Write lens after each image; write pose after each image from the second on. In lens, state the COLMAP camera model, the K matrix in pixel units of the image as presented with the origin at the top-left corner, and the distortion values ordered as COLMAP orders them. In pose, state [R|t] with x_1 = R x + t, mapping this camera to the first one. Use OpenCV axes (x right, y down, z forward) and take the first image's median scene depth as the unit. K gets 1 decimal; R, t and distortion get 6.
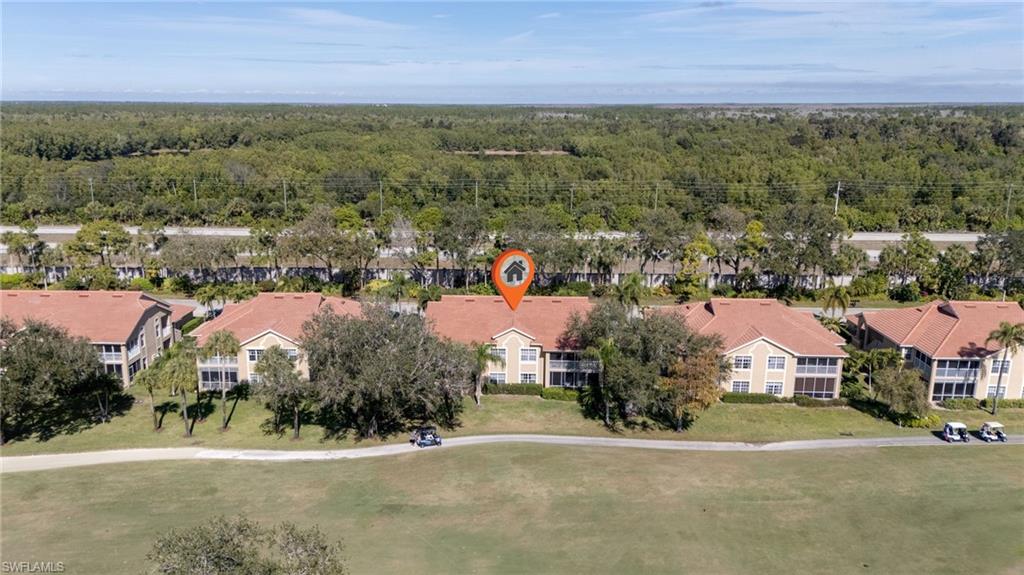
lens RADIAL K [[710.4, 0, 509.8], [0, 710.4, 260.8], [0, 0, 1]] dist [0.091693, -0.086992]
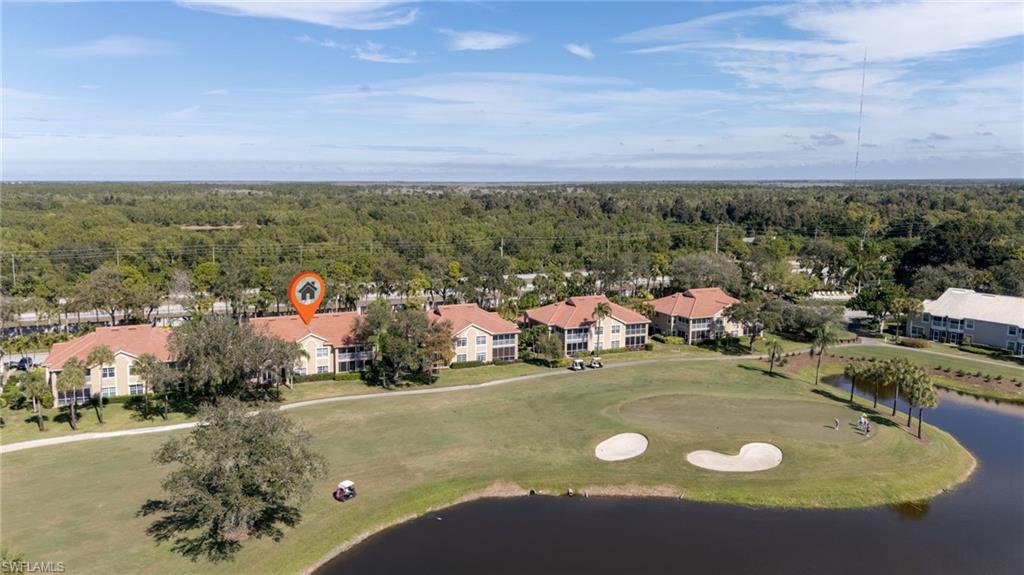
lens RADIAL K [[710.4, 0, 509.8], [0, 710.4, 260.8], [0, 0, 1]] dist [0.091693, -0.086992]
pose [[0.902732, -0.051676, 0.427088, -0.226743], [0.096175, 0.991875, -0.083271, 0.101216], [-0.419314, 0.116246, 0.900368, -0.446685]]
